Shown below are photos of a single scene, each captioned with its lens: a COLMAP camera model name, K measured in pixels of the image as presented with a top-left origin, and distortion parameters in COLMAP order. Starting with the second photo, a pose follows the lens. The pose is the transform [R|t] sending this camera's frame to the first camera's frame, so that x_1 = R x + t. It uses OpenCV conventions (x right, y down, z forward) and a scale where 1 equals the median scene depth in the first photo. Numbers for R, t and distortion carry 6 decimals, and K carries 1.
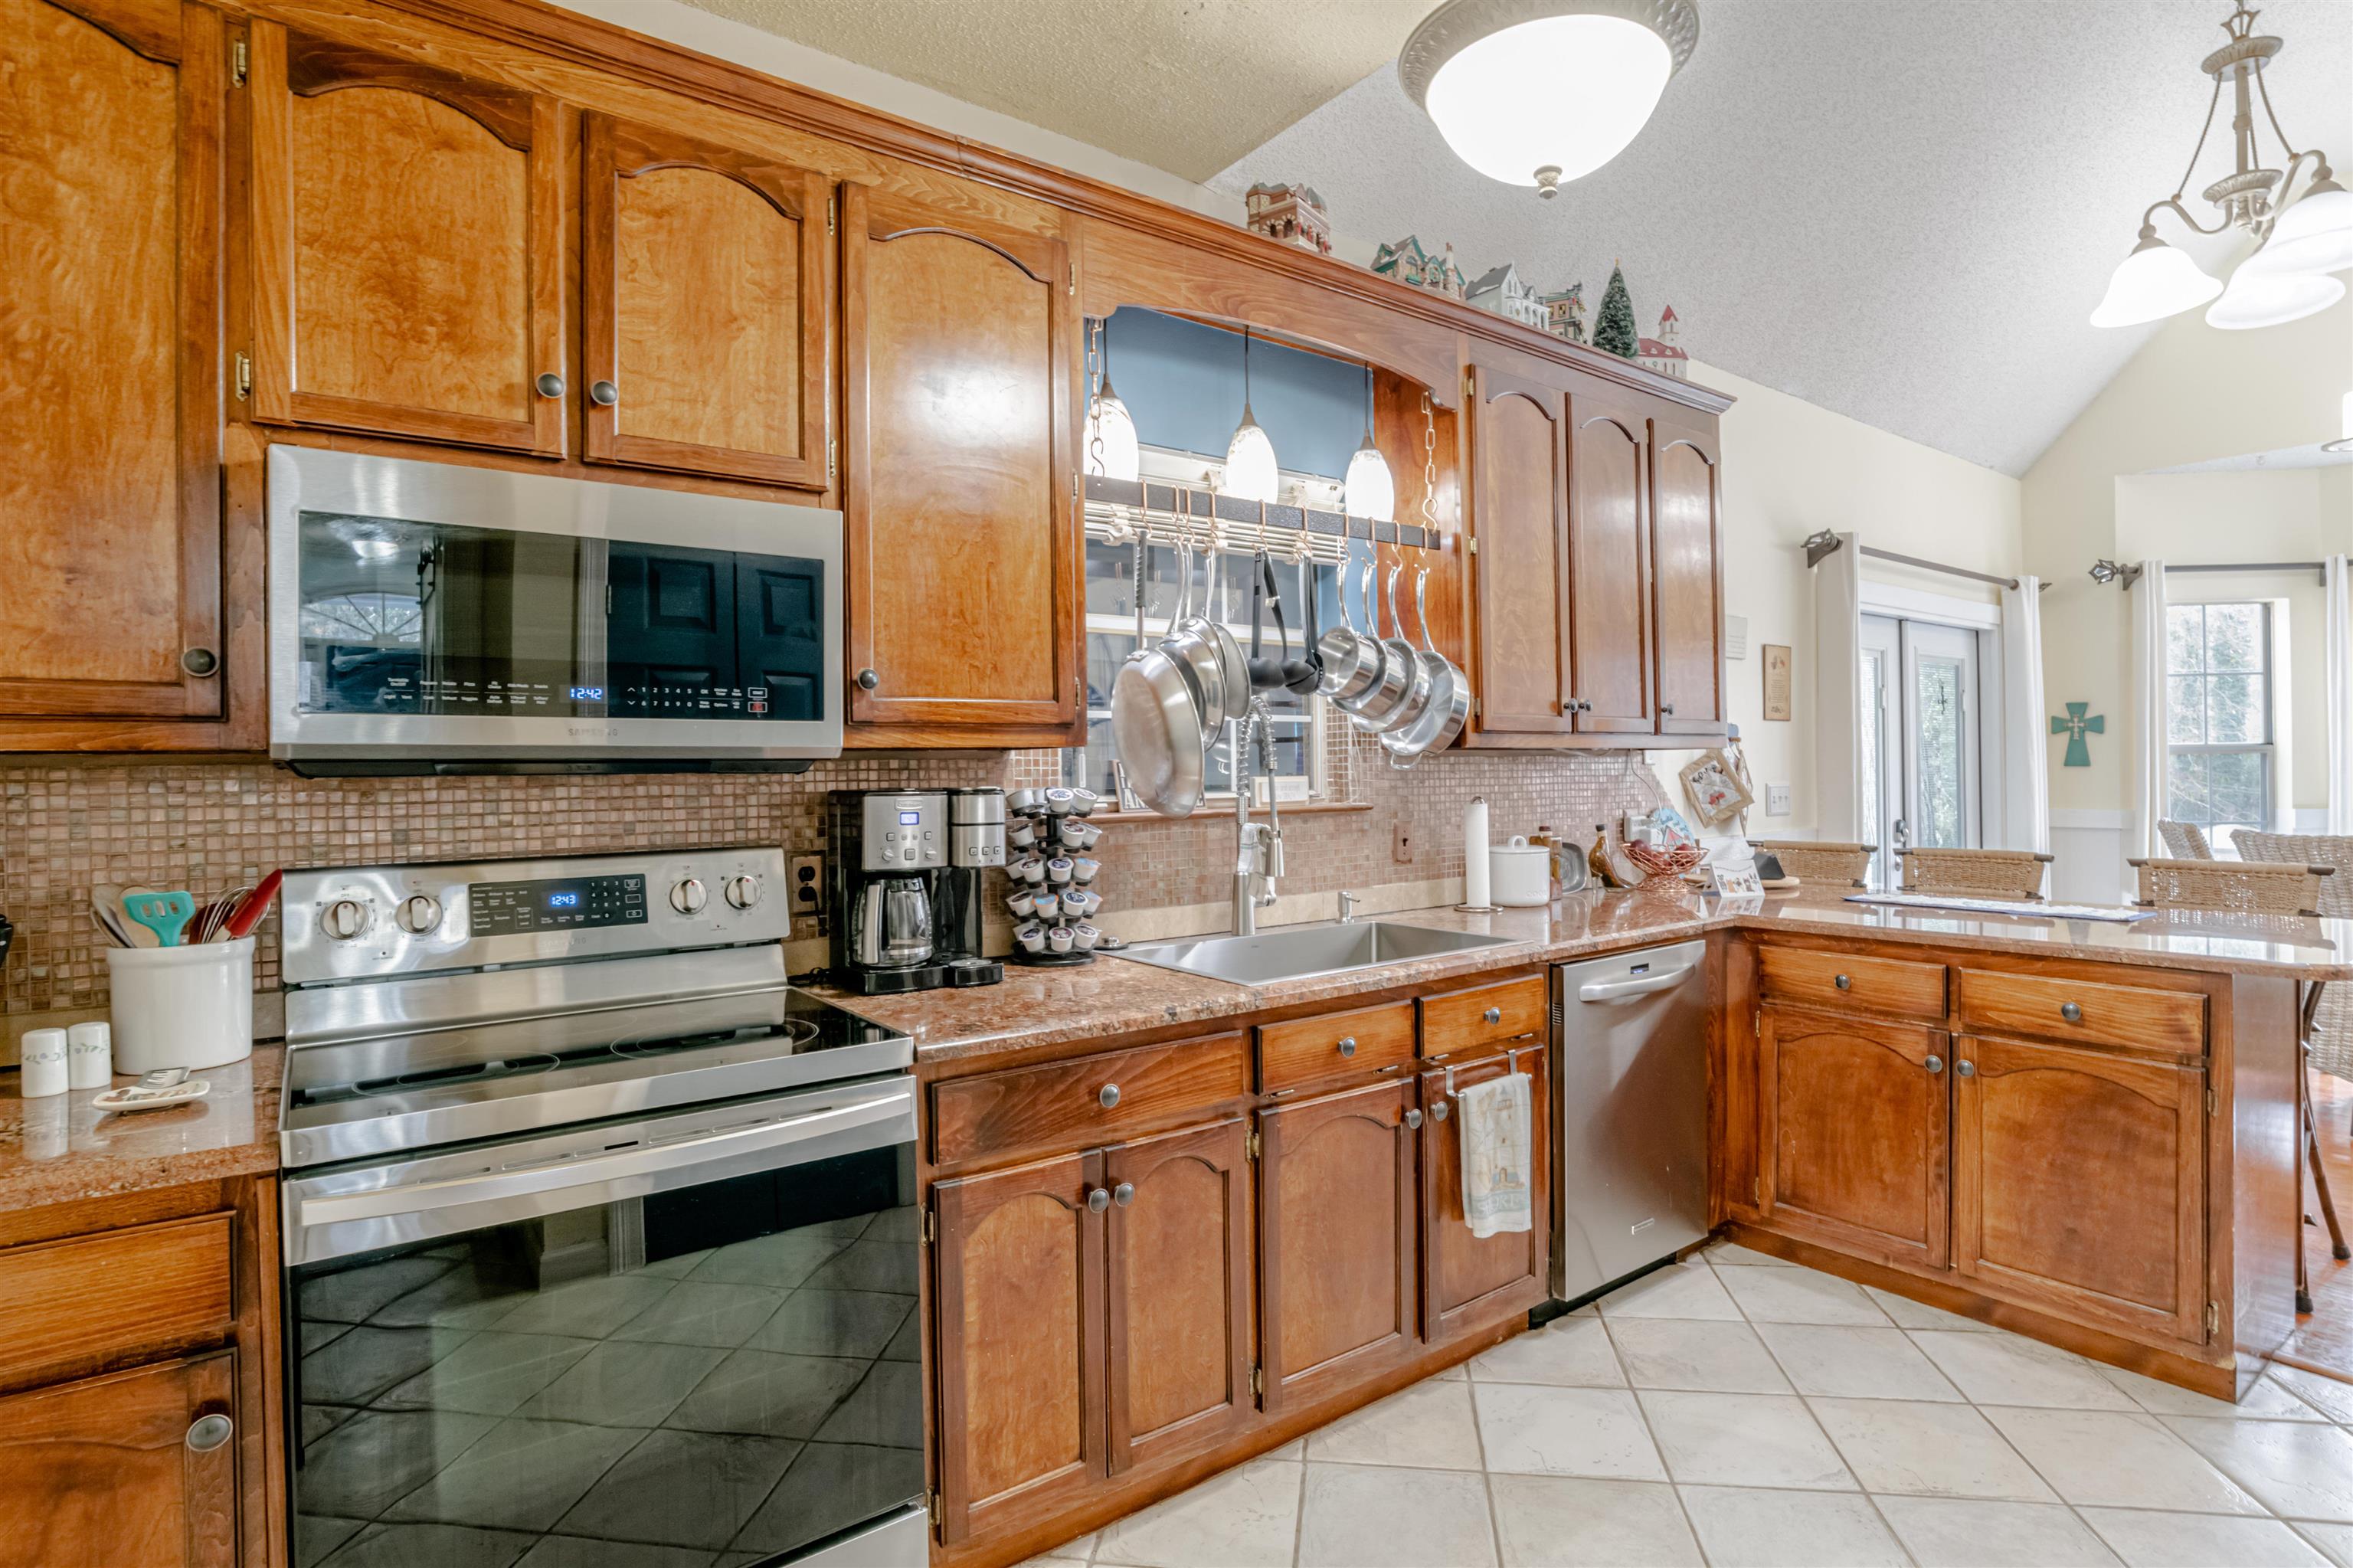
lens RADIAL K [[1197.7, 0, 1174.4], [0, 1197.7, 776.9], [0, 0, 1]] dist [-0.032672, 0.009519]
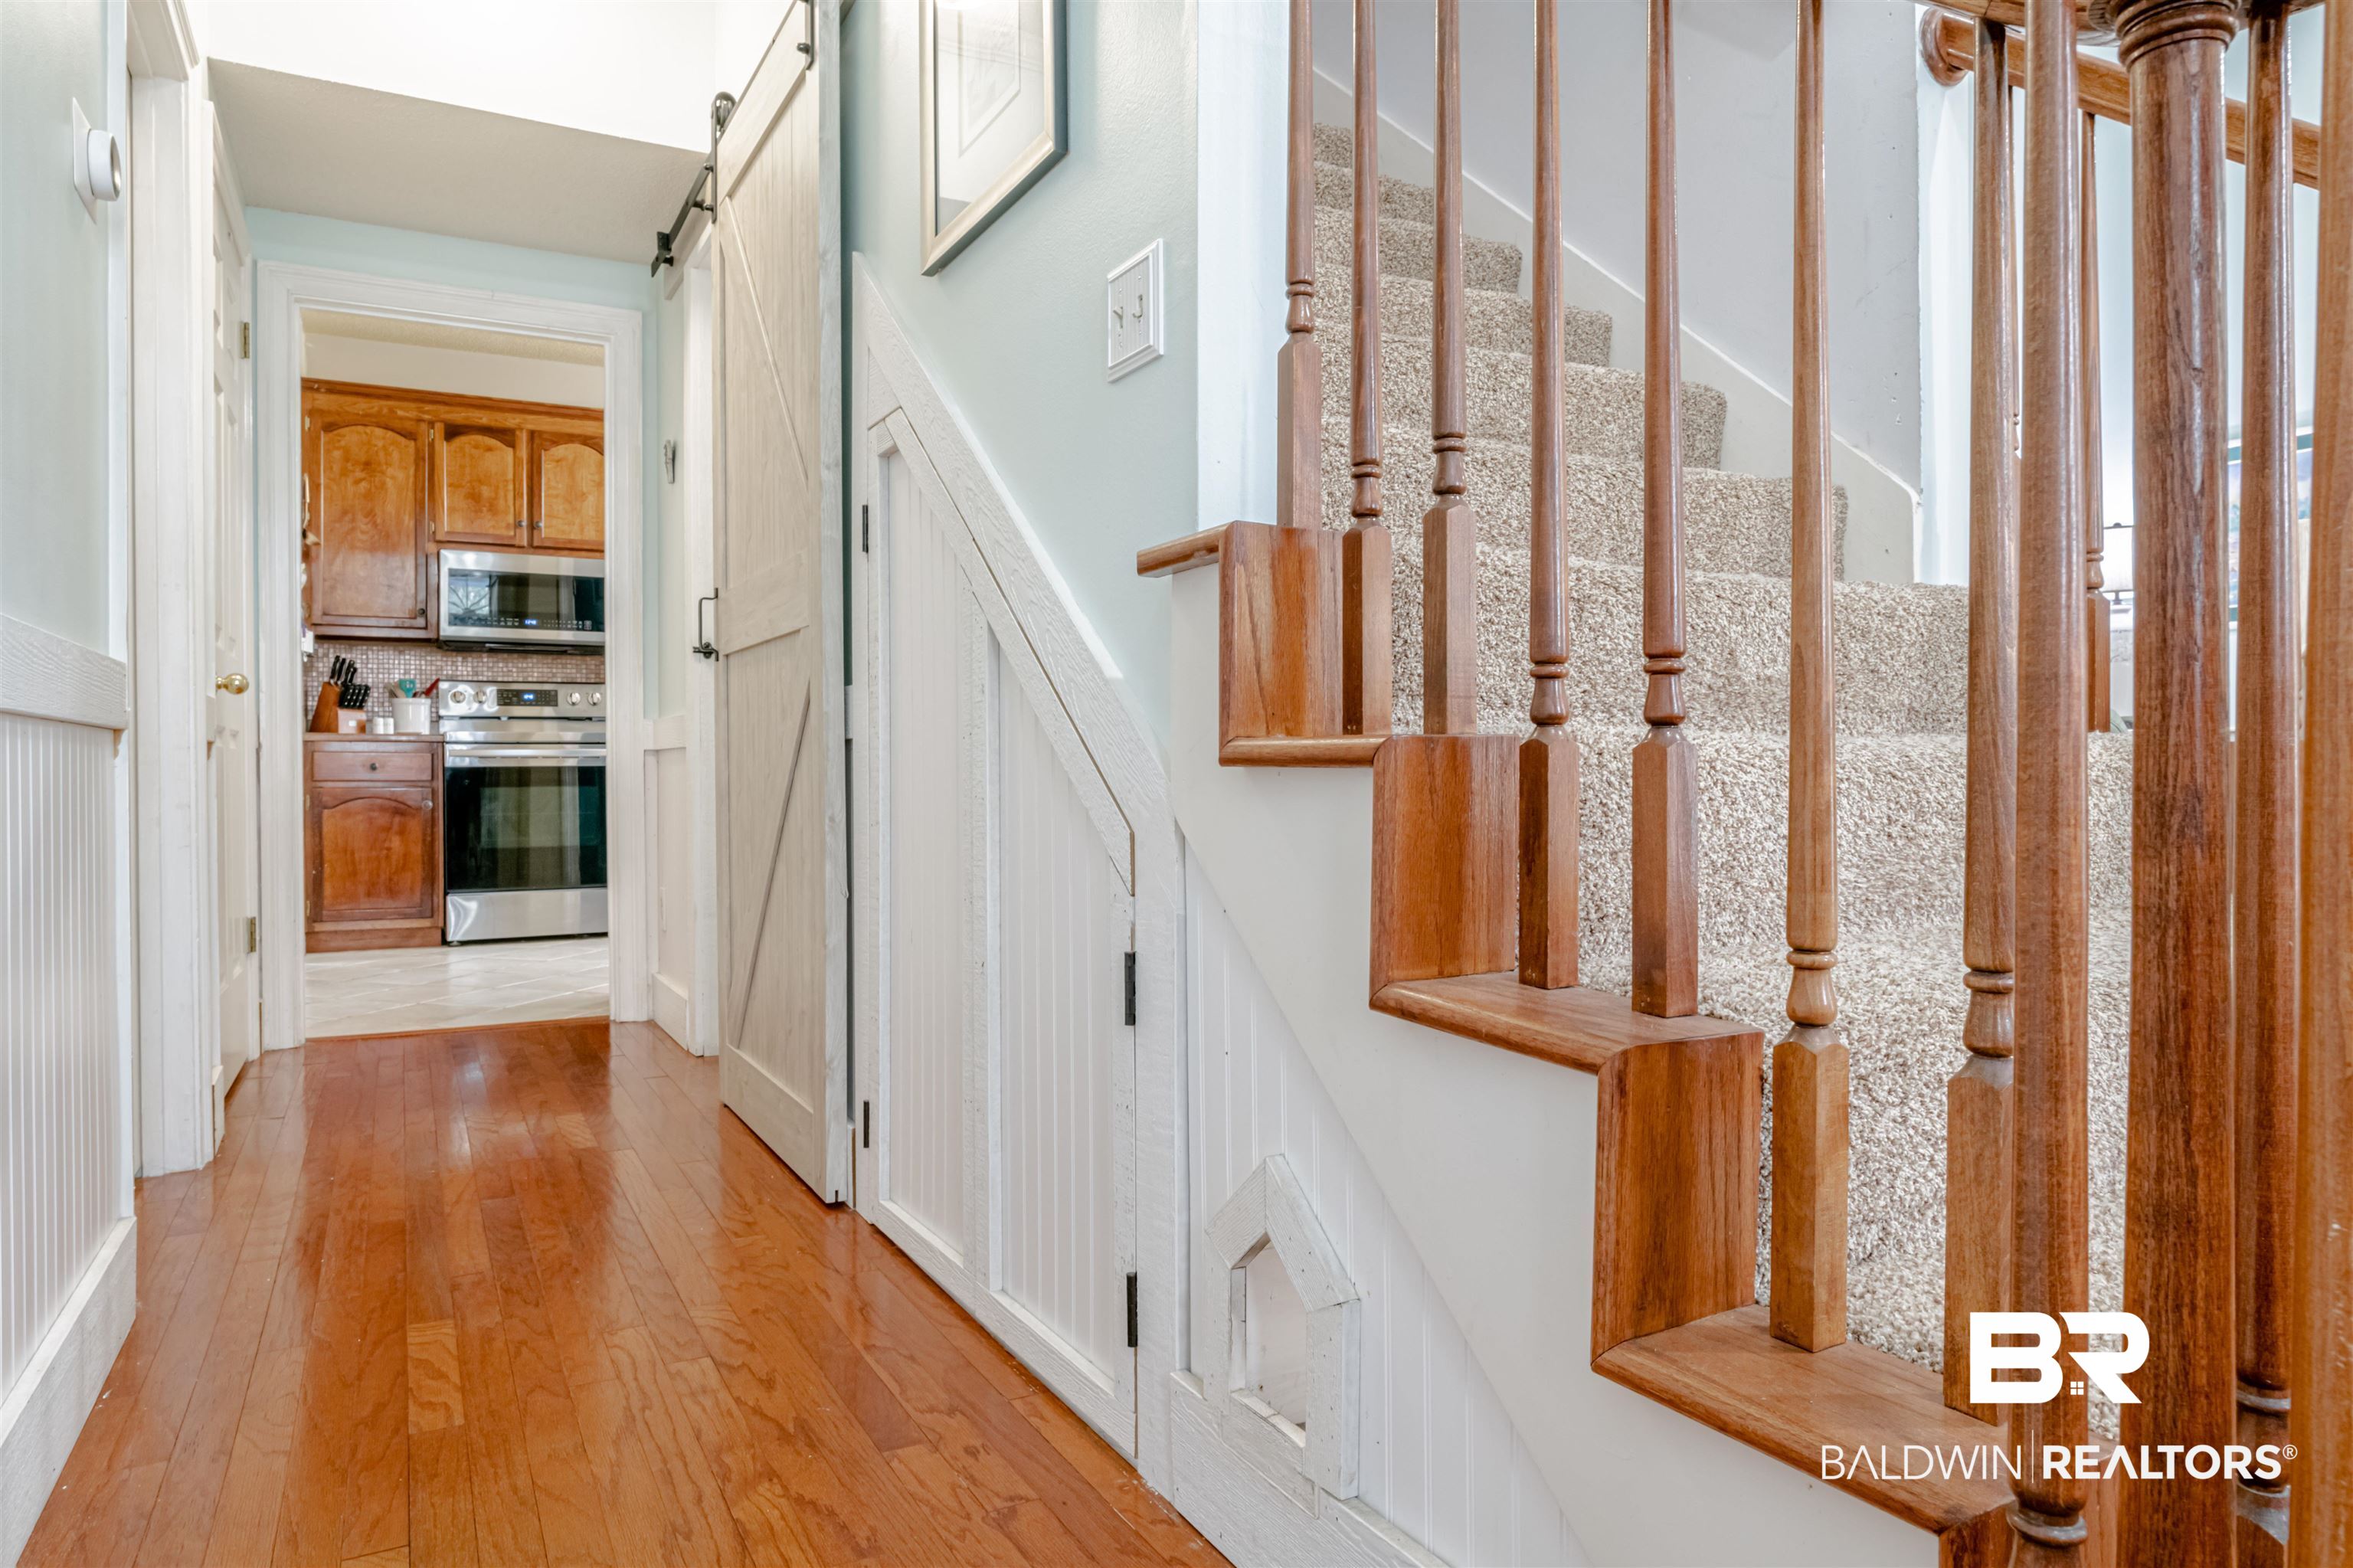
lens RADIAL K [[1549.5, 0, 1174.8], [0, 1549.5, 780.5], [0, 0, 1]] dist [-0.000973, -0.000508]
pose [[0.987041, 0.011833, -0.160033, 1.741743], [-0.012034, 0.999928, -0.000289, 0.309172], [0.160018, 0.002211, 0.987112, -2.611226]]
